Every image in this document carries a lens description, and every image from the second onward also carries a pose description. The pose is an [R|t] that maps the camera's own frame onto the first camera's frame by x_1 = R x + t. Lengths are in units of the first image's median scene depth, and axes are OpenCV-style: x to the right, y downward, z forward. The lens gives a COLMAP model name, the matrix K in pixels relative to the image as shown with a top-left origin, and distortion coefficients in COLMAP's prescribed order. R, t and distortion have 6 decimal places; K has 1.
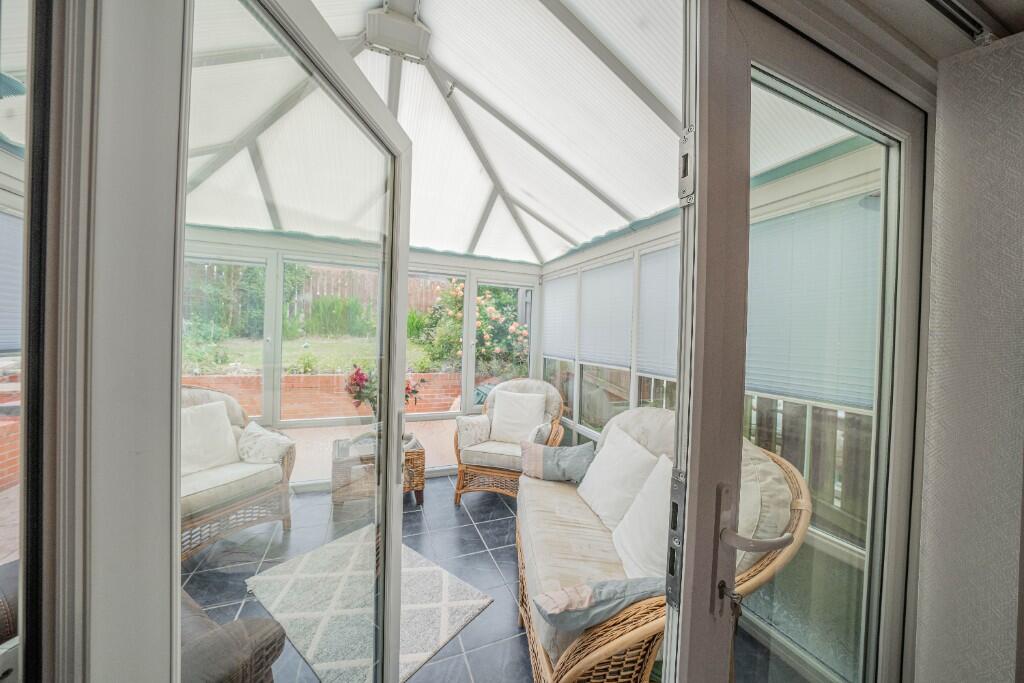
lens RADIAL K [[351.6, 0, 510.5], [0, 351.6, 337.3], [0, 0, 1]] dist [-0.016006, 0.003229]
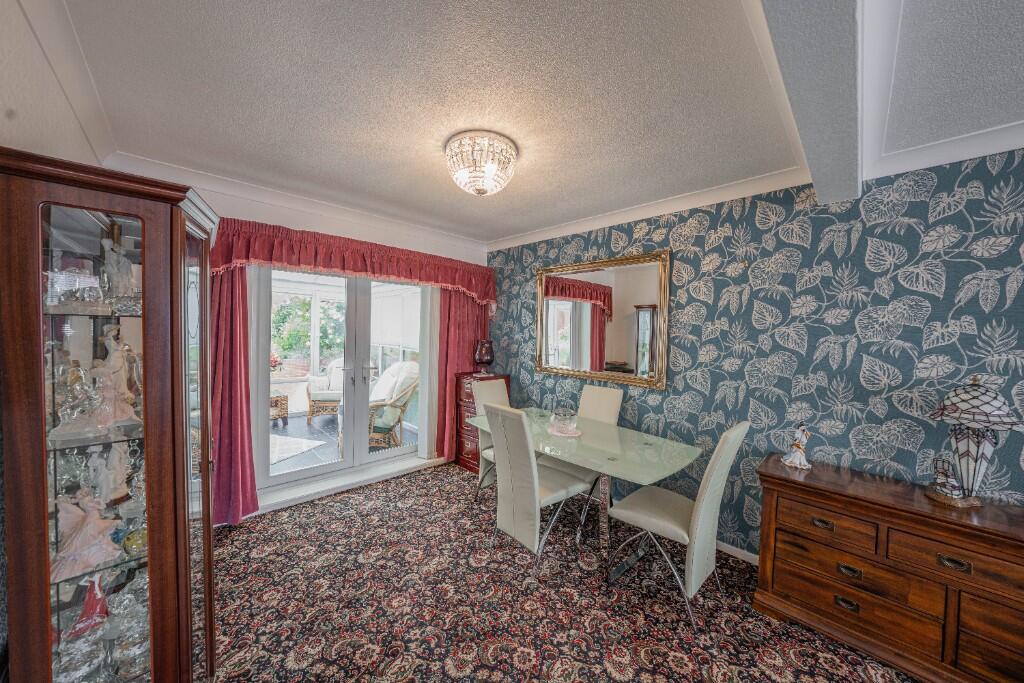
lens RADIAL K [[351.6, 0, 495.3], [0, 351.6, 337.8], [0, 0, 1]] dist [-0.016006, 0.003229]
pose [[0.937608, -0.006297, 0.347637, 0.091530], [-0.000200, 0.999826, 0.018651, -0.002949], [-0.347694, -0.017557, 0.937444, -0.739473]]
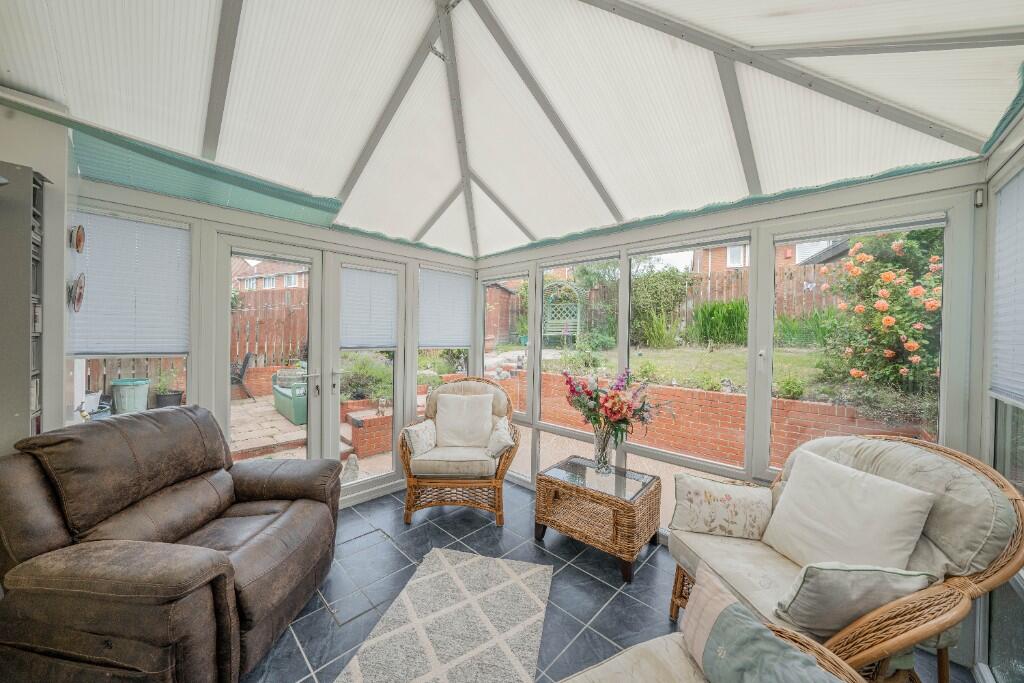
lens RADIAL K [[351.6, 0, 511.1], [0, 351.6, 336.7], [0, 0, 1]] dist [-0.016006, 0.003229]
pose [[0.410943, -0.017203, -0.911499, 0.223371], [-0.013035, 0.999609, -0.024743, 0.009432], [0.911568, 0.022050, 0.410558, 0.387635]]
